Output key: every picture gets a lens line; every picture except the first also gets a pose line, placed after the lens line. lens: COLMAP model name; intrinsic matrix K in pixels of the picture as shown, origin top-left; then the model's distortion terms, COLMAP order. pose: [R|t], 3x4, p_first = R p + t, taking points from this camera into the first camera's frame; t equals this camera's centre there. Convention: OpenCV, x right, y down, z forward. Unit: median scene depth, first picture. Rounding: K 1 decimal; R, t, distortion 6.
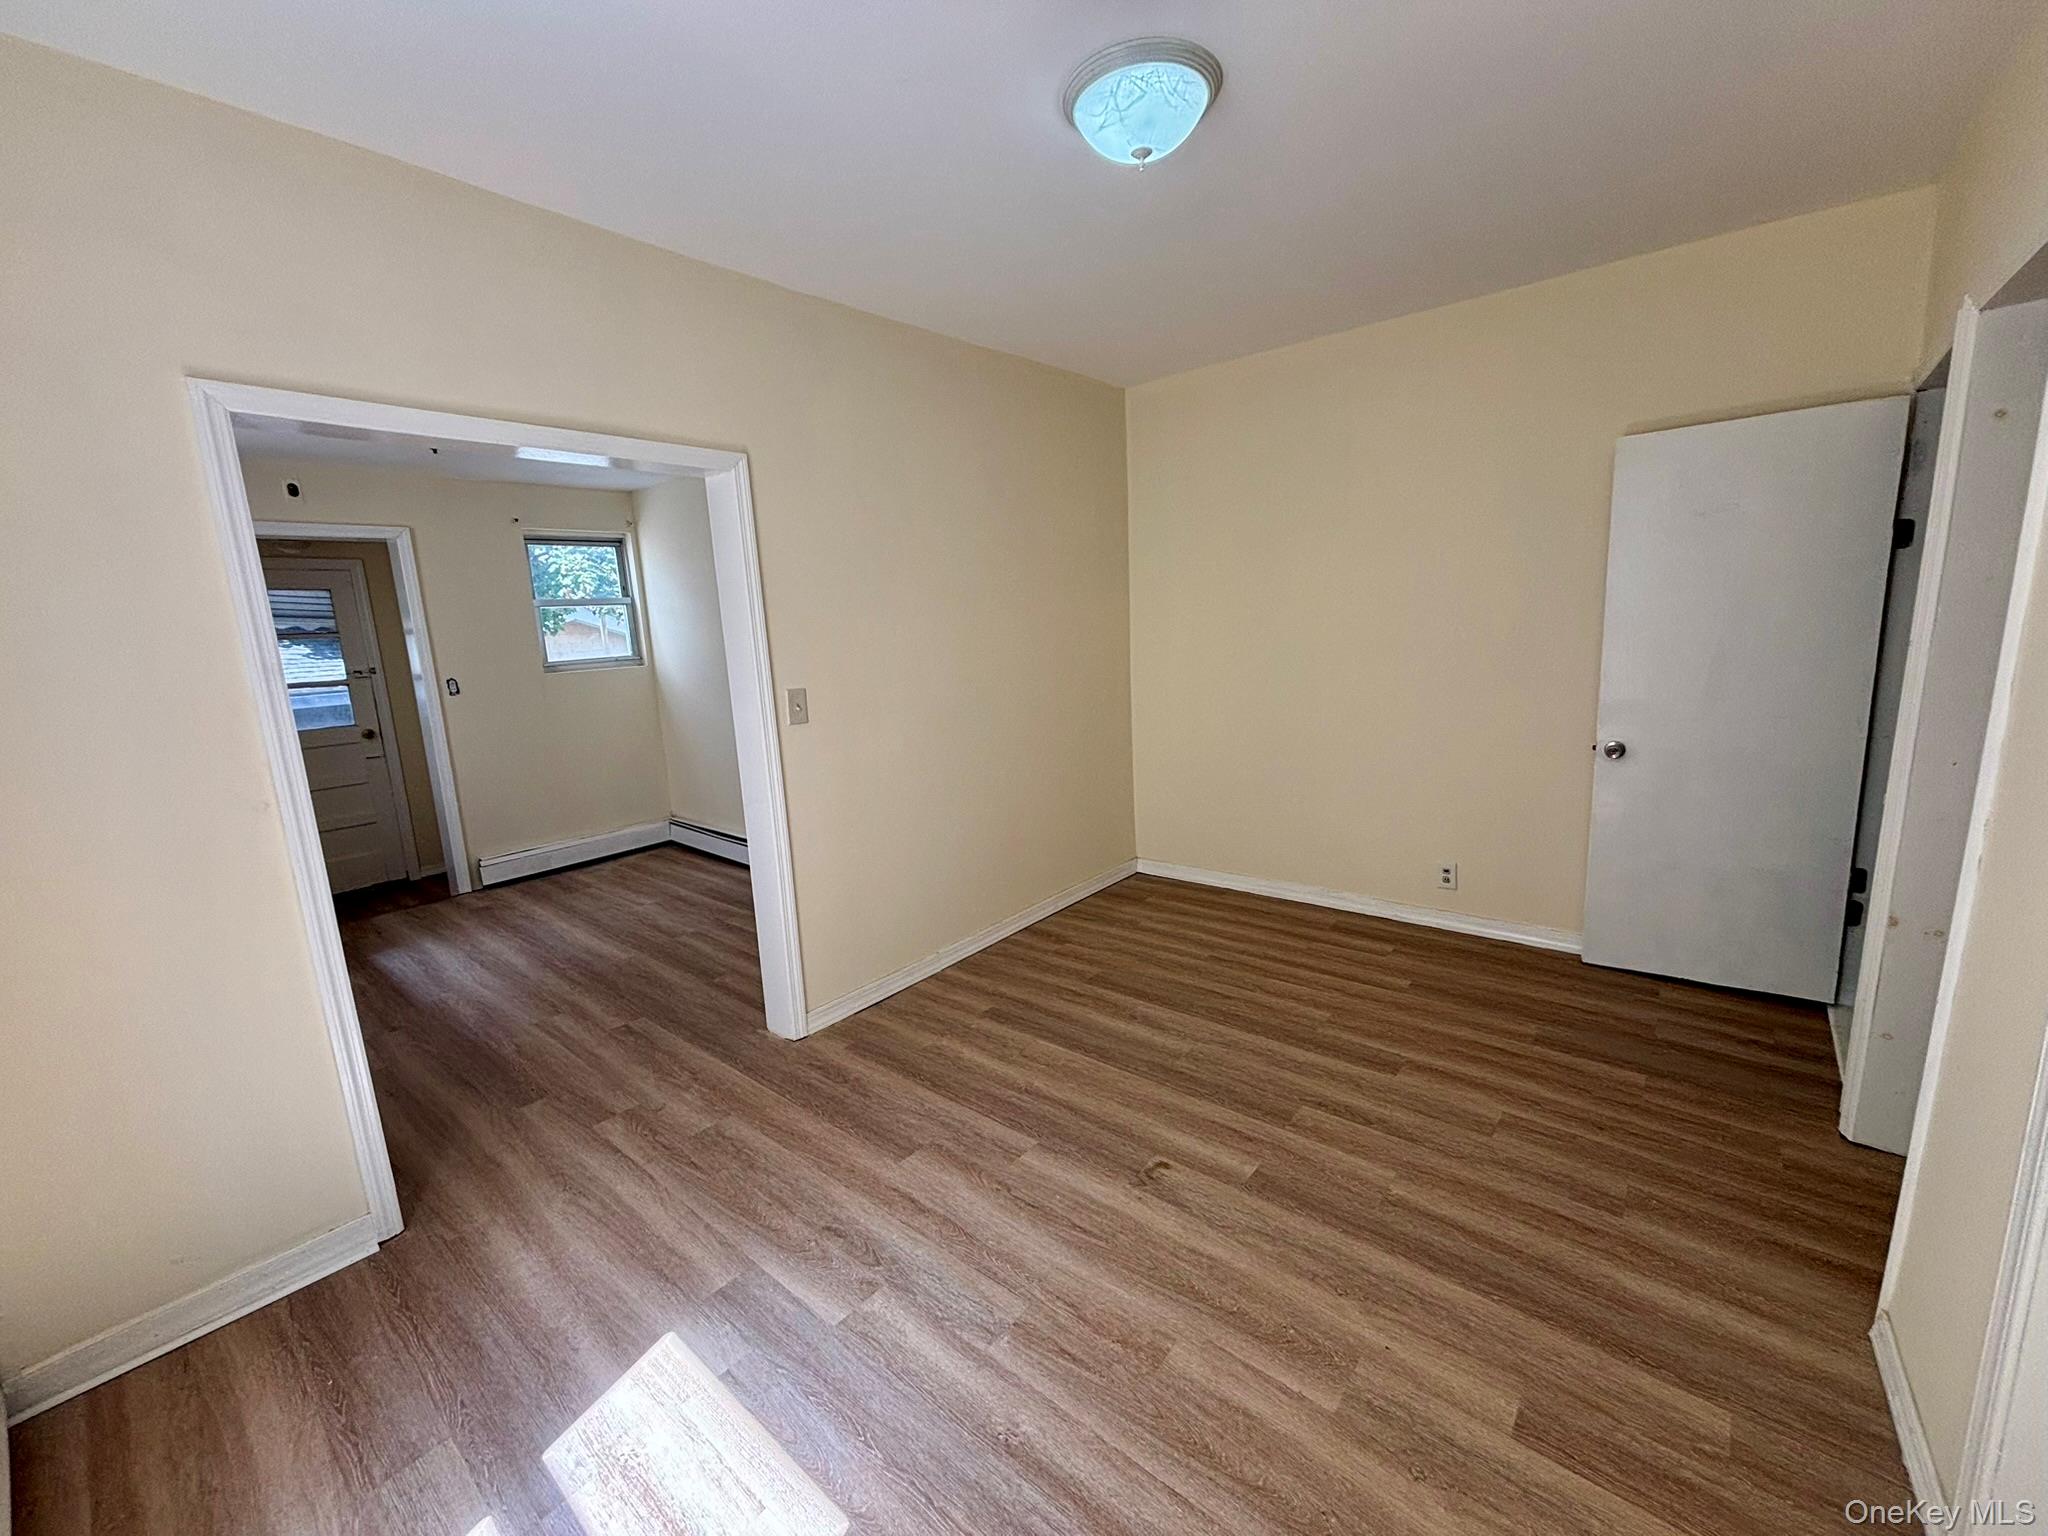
lens RADIAL K [[825.4, 0, 1028.5], [0, 825.4, 764.1], [0, 0, 1]] dist [0.001425, -0.000532]
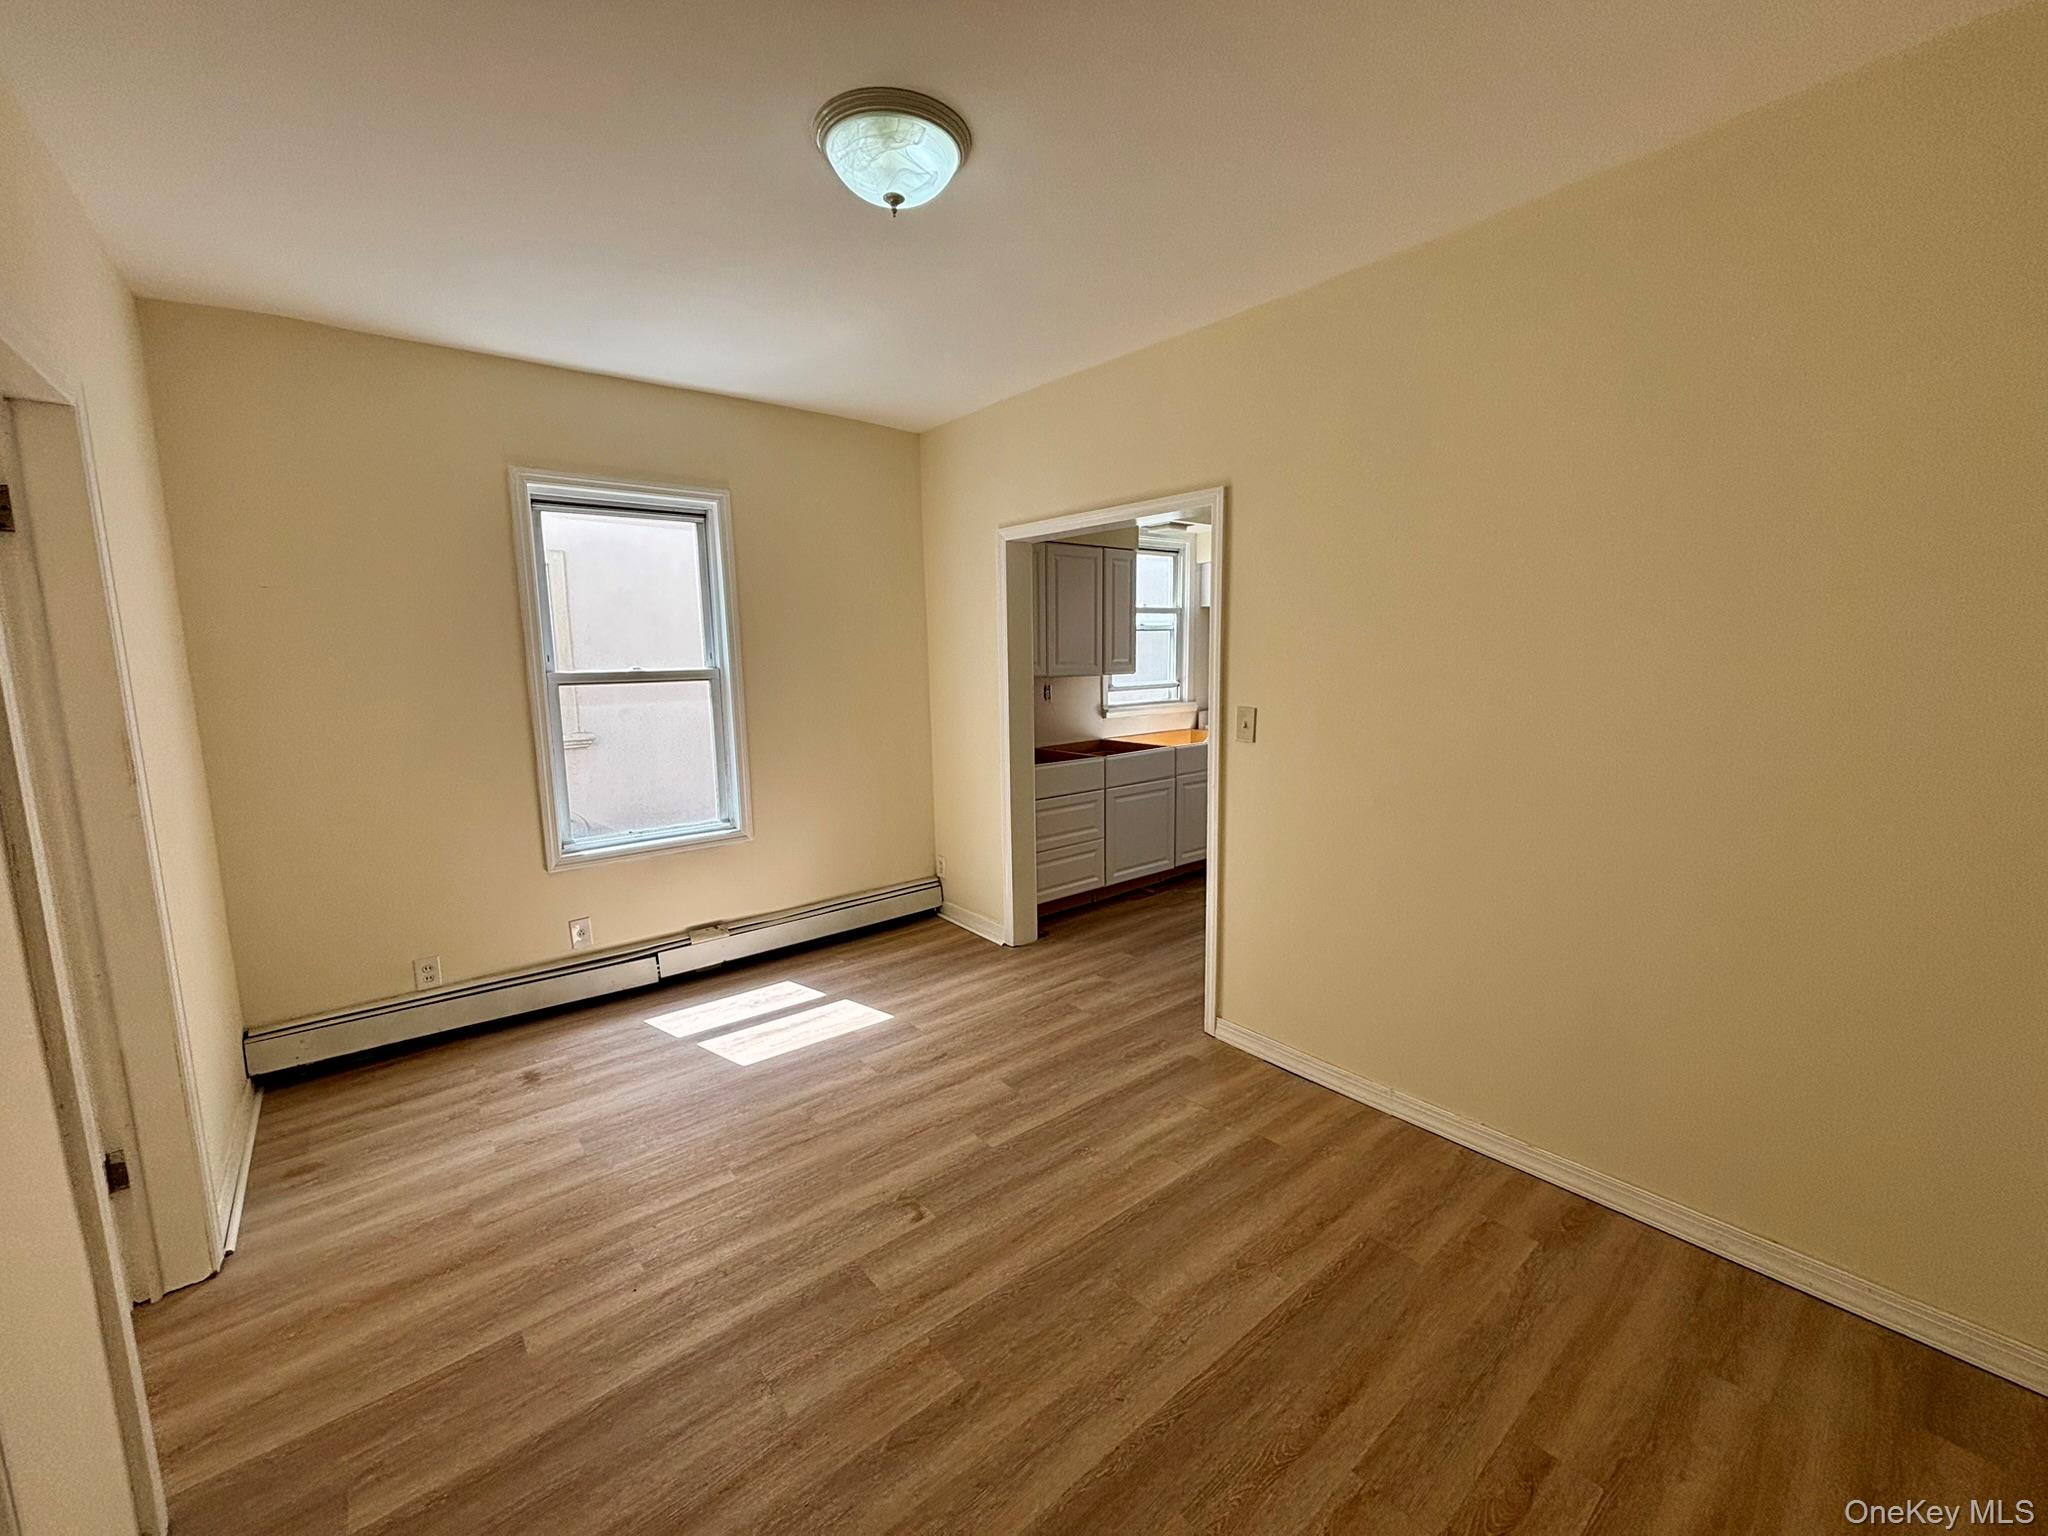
lens RADIAL K [[825.4, 0, 1018.0], [0, 825.4, 767.7], [0, 0, 1]] dist [0.001425, -0.000532]
pose [[-0.186898, 0.193573, -0.963119, 0.773895], [-0.154297, 0.962442, 0.223379, -0.208474], [0.970186, 0.190356, -0.150010, 0.915253]]
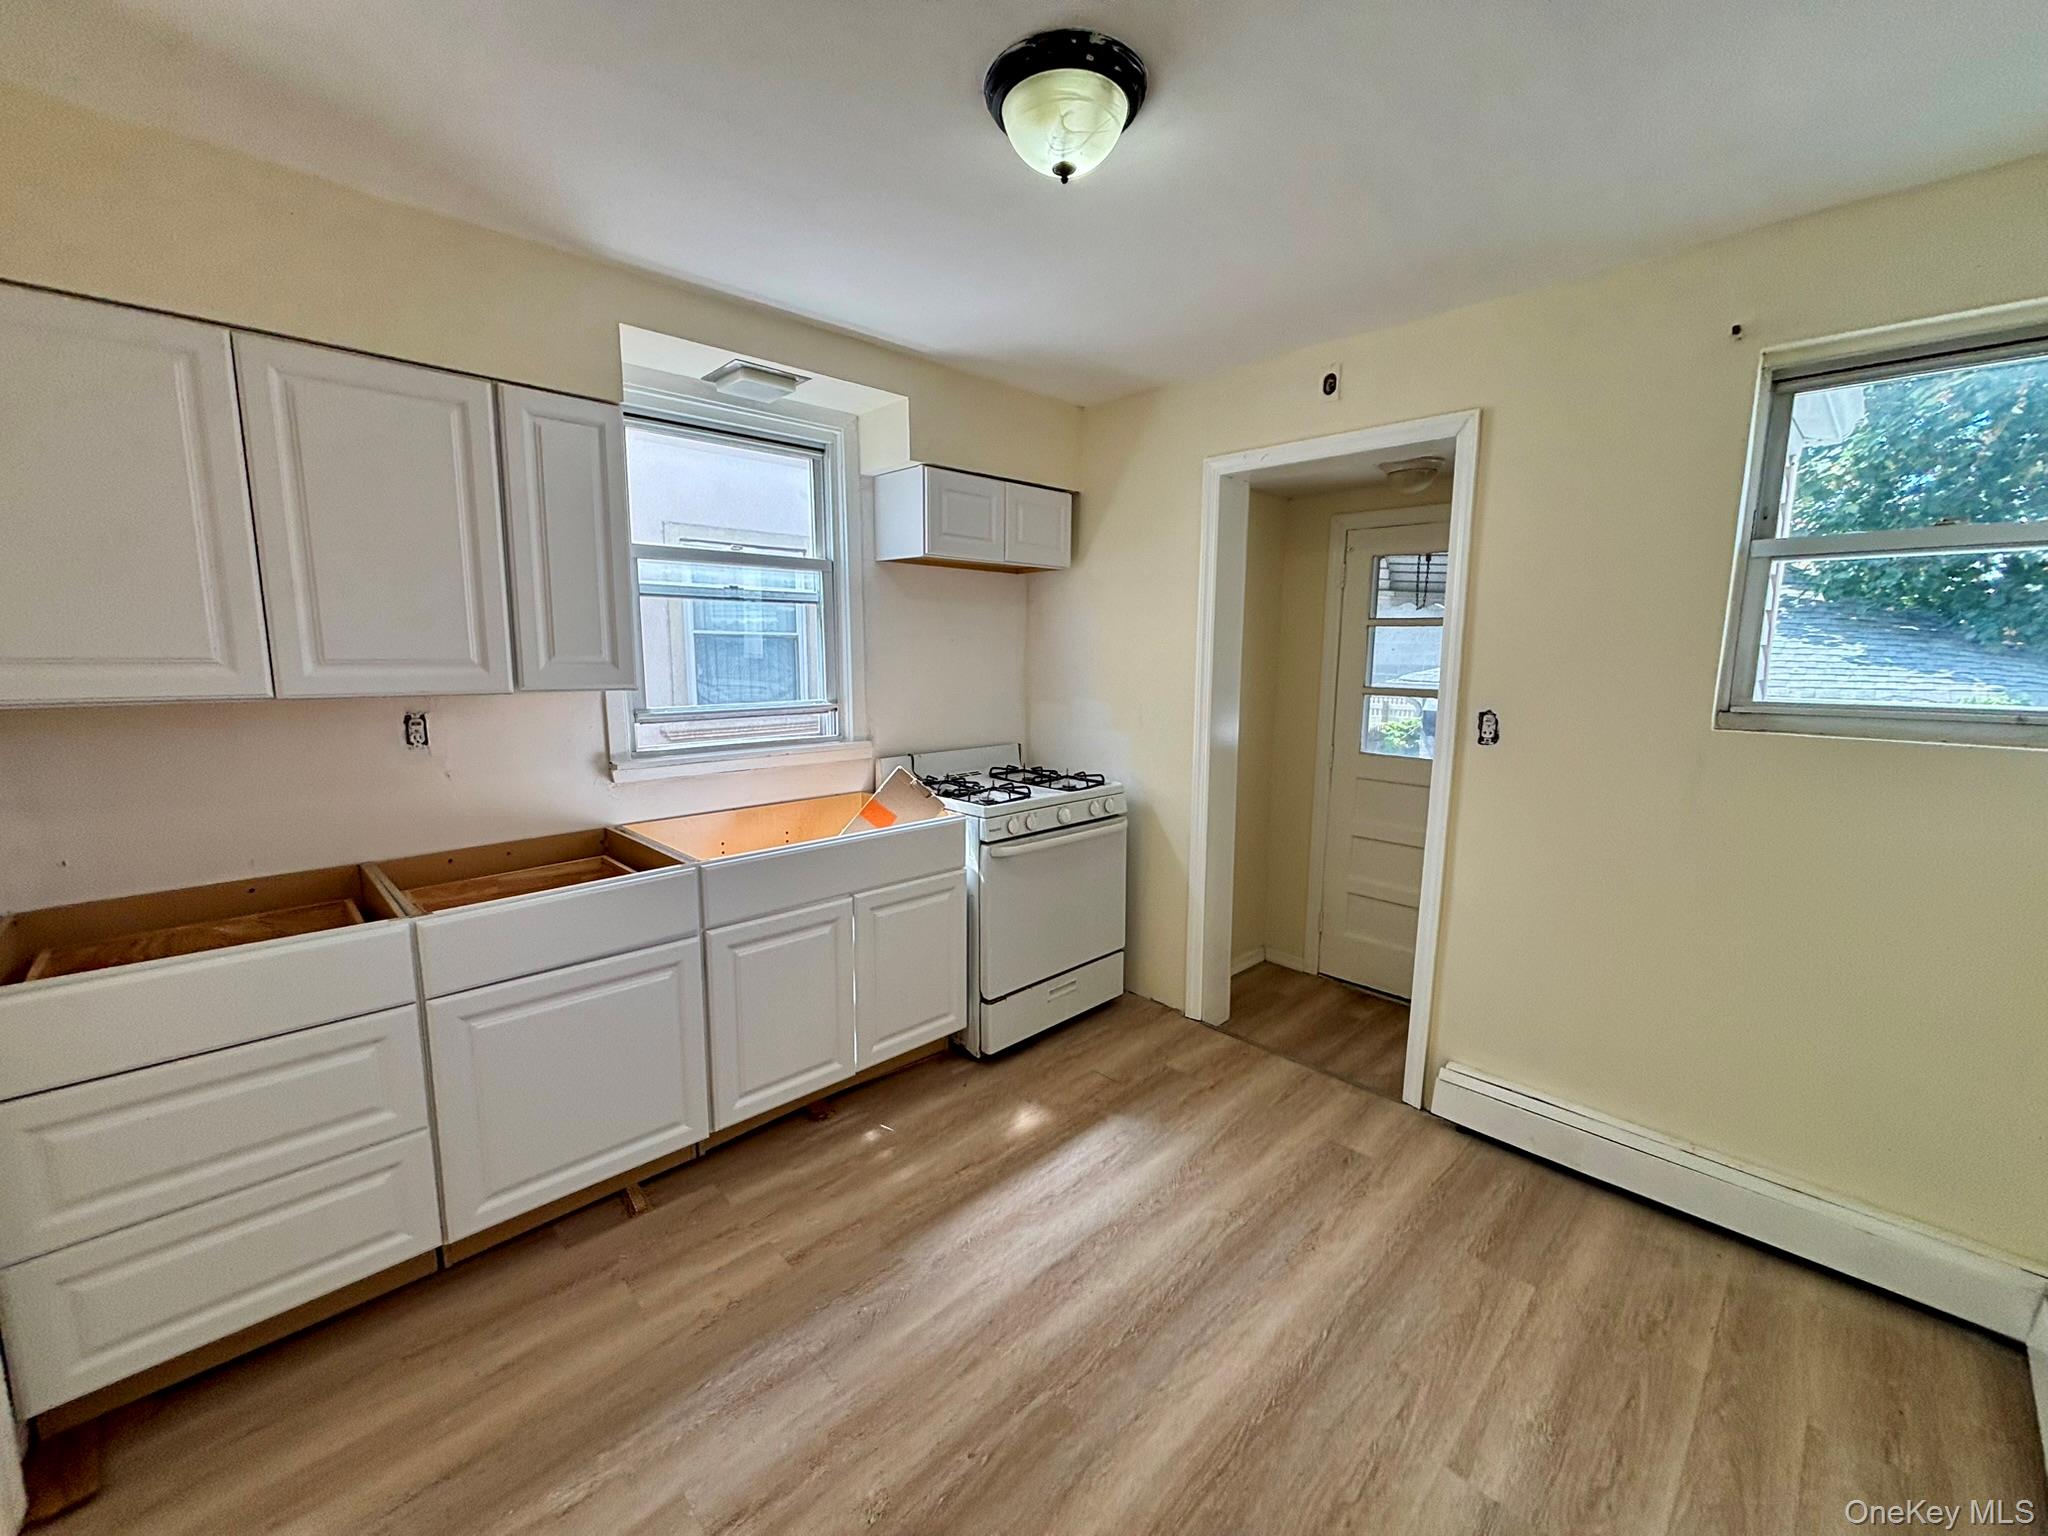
lens RADIAL K [[825.4, 0, 1026.5], [0, 825.4, 762.0], [0, 0, 1]] dist [0.001425, -0.000532]
pose [[-0.106027, 0.191096, -0.975828, -0.302484], [-0.184535, 0.960531, 0.208151, -0.212409], [0.977090, 0.202144, -0.066579, 1.291308]]
